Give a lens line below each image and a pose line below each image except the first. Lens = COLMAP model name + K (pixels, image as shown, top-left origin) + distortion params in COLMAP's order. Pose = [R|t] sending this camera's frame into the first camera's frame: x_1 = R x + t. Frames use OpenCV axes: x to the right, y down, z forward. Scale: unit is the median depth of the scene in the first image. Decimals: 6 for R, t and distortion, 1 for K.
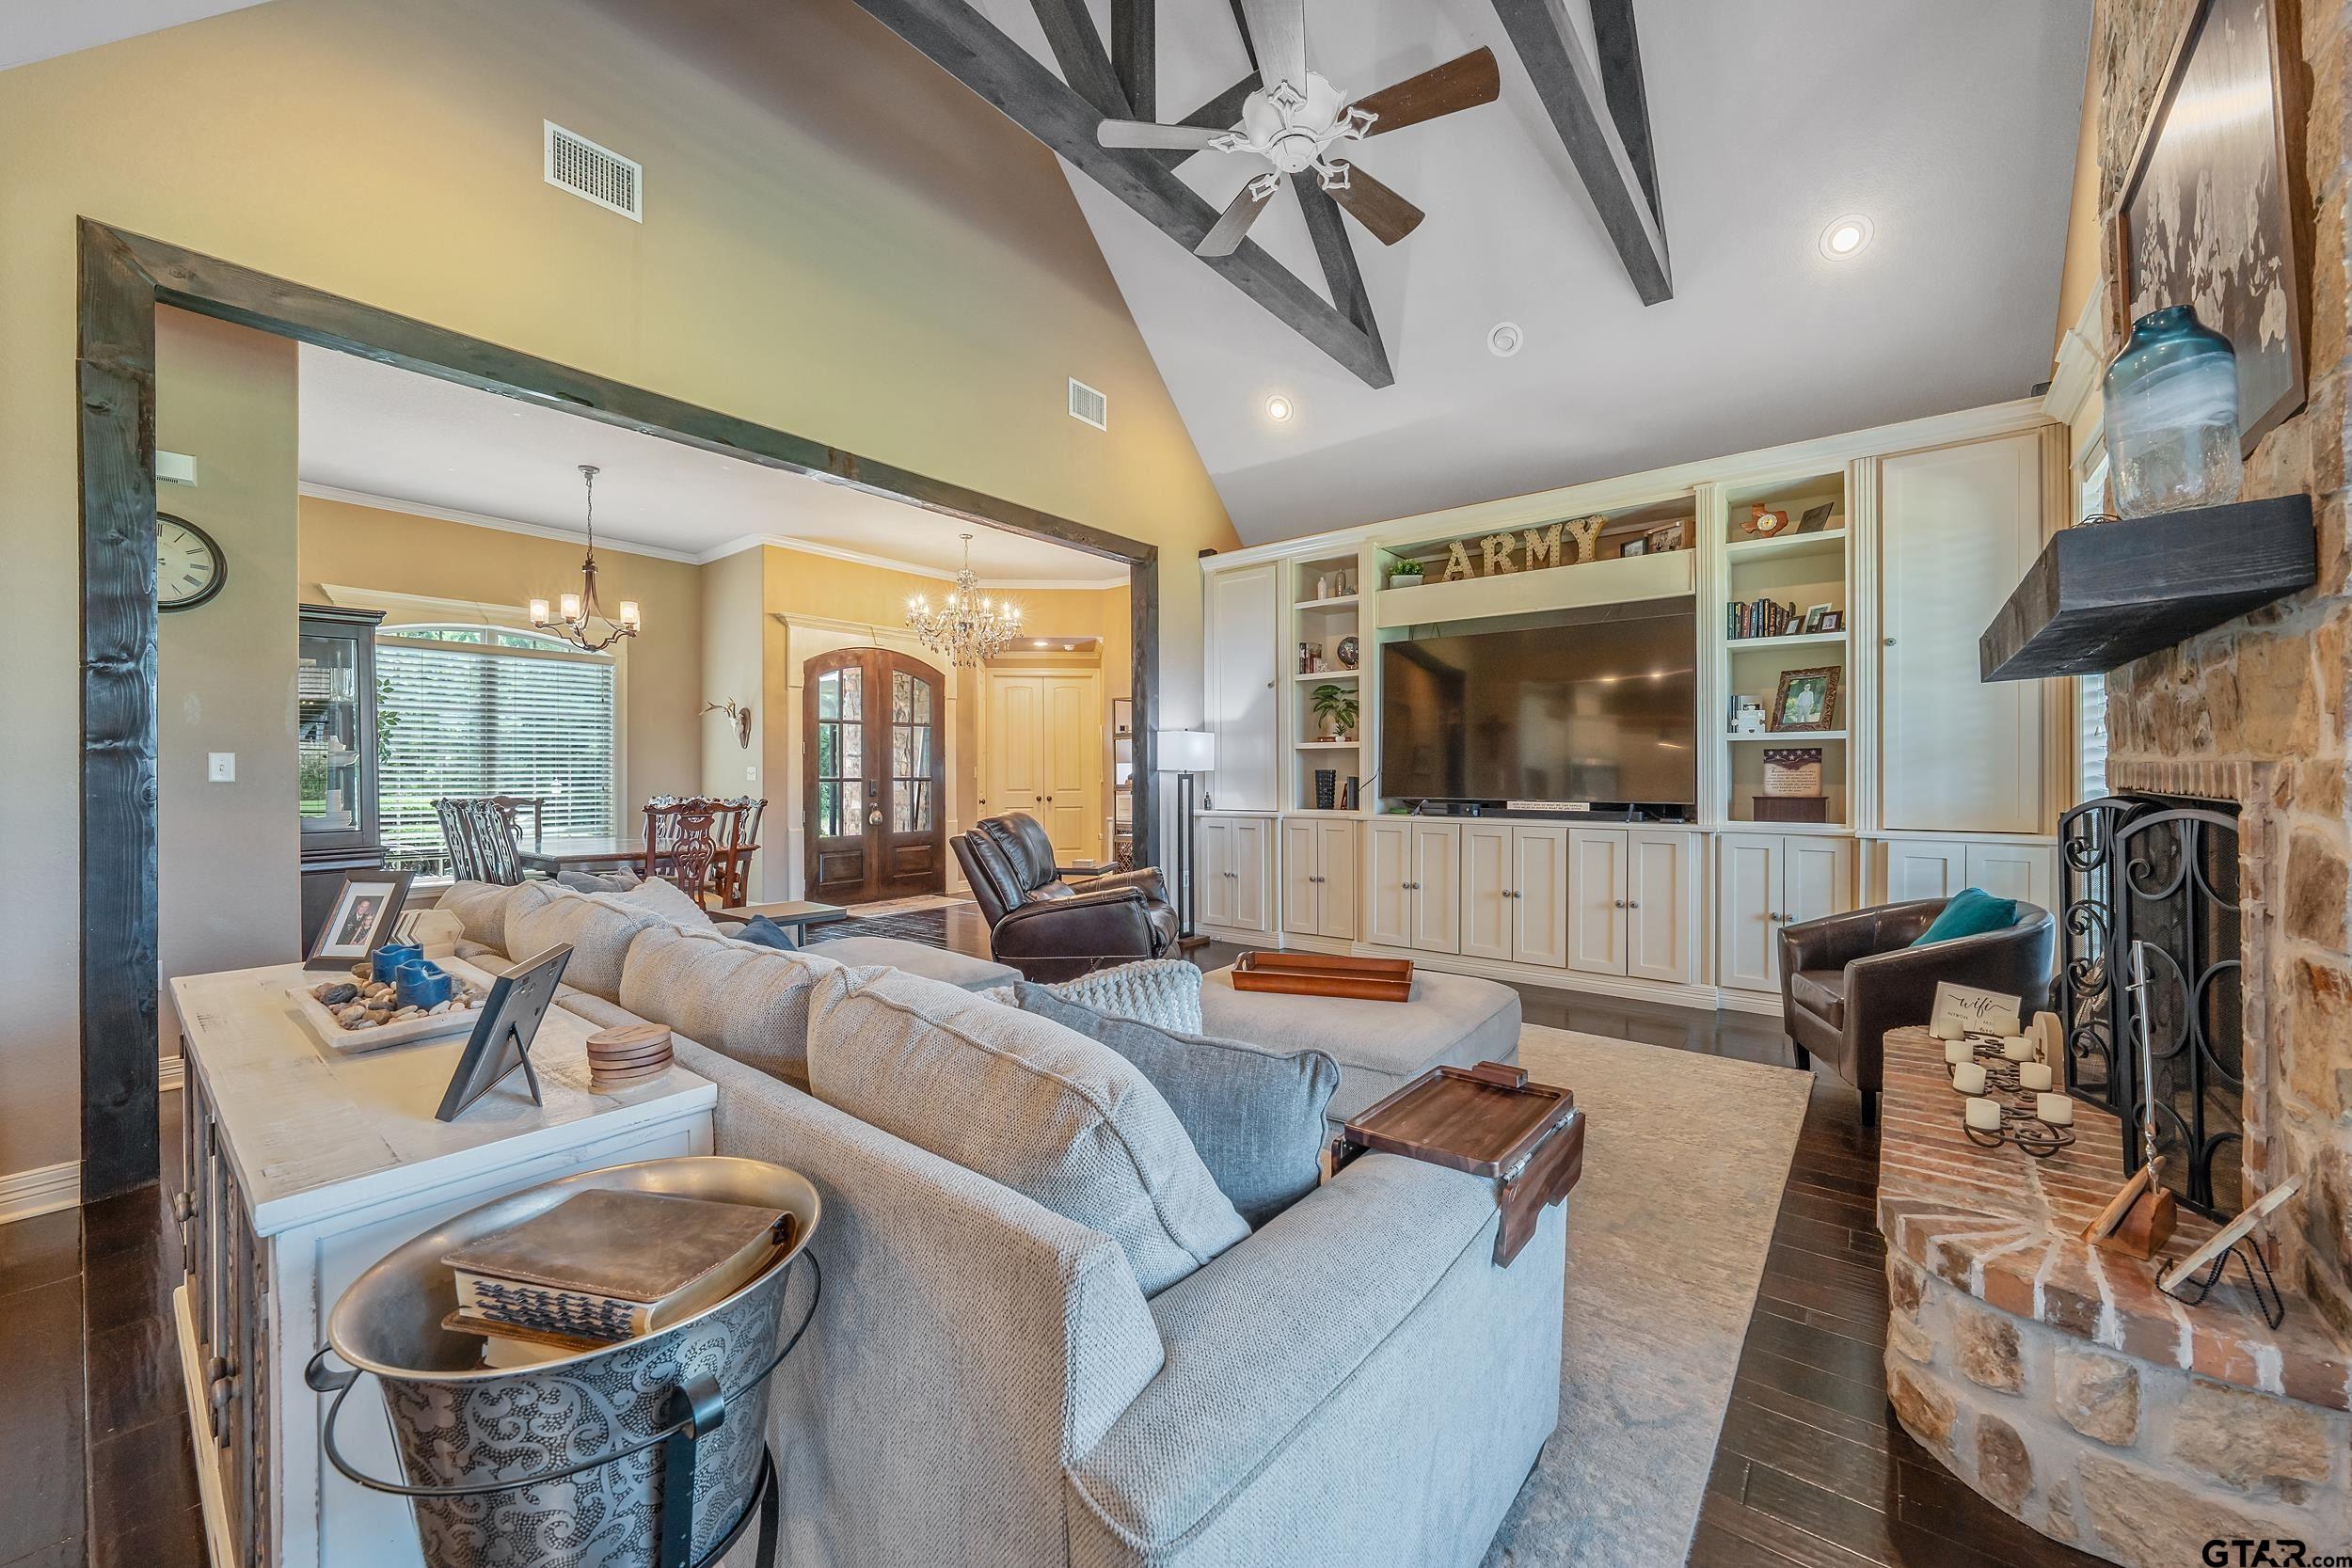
lens RADIAL K [[892.7, 0, 1169.4], [0, 892.7, 782.9], [0, 0, 1]] dist [-0.000916, -0.000099]
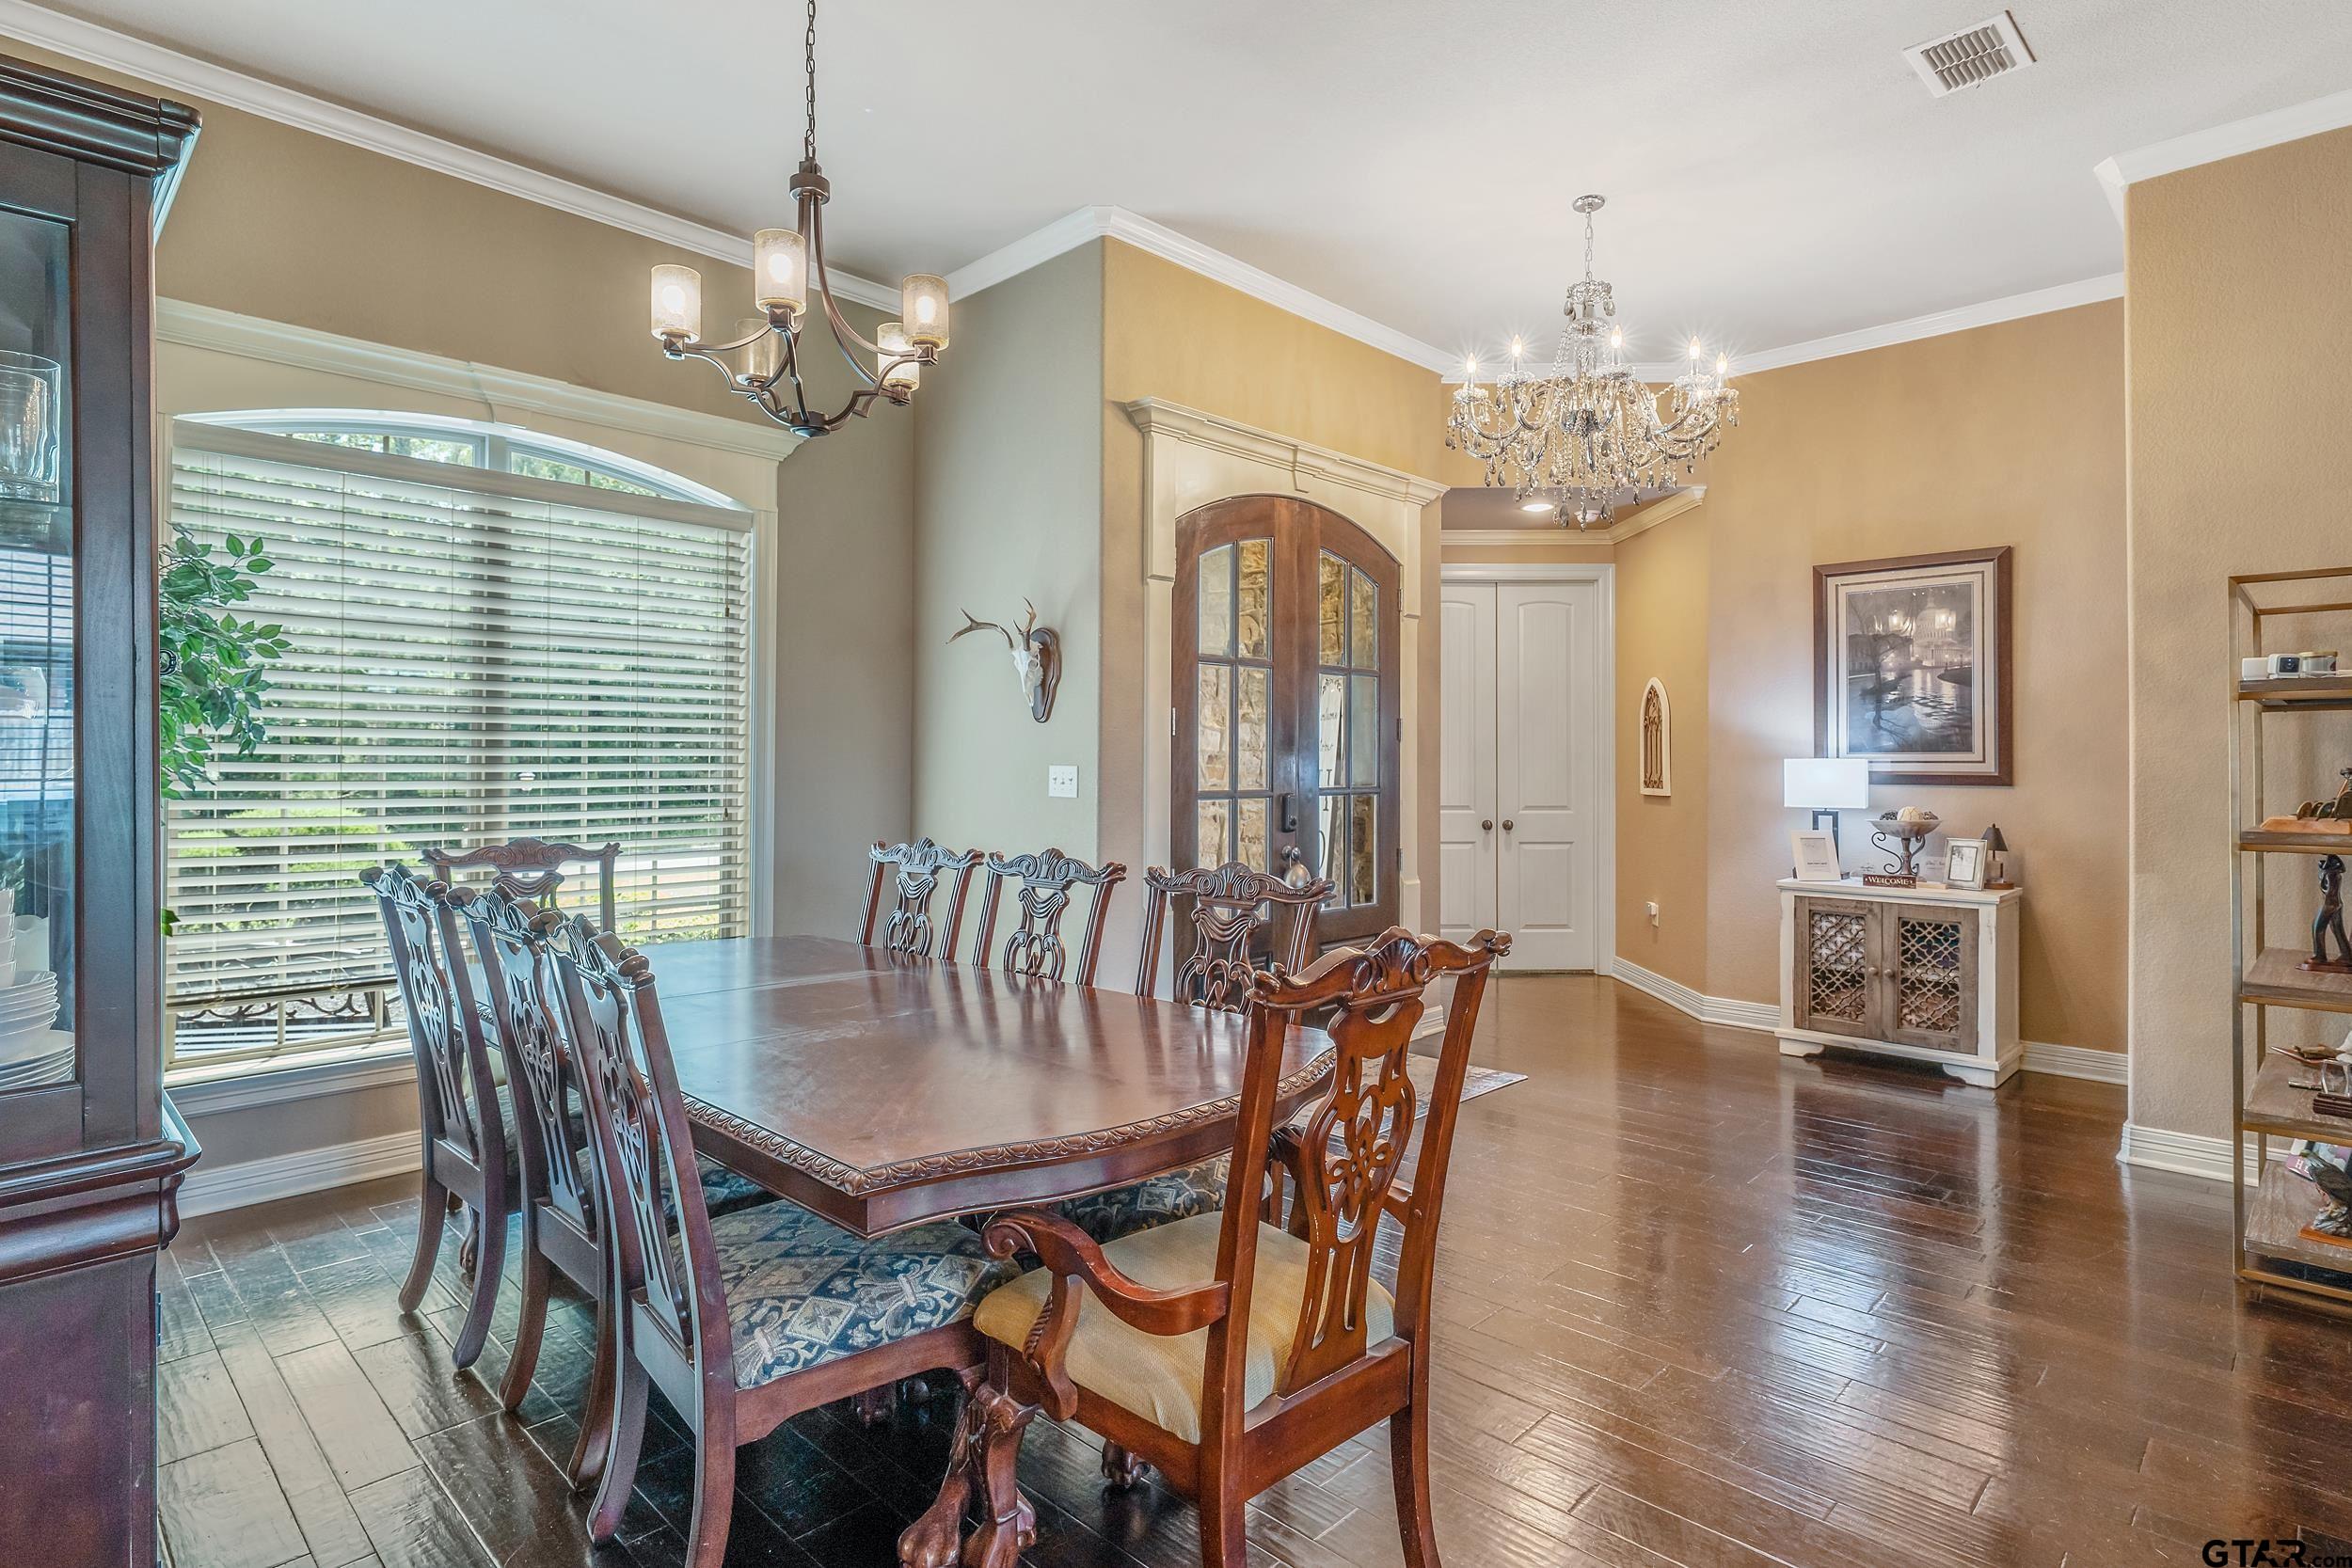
lens RADIAL K [[1200.9, 0, 1183.3], [0, 1200.9, 763.7], [0, 0, 1]] dist [0.006031, 0.000148]
pose [[0.996021, 0.007505, -0.088806, -0.358267], [-0.008011, 0.999954, -0.005346, -0.015544], [0.088762, 0.006036, 0.996035, 0.430044]]
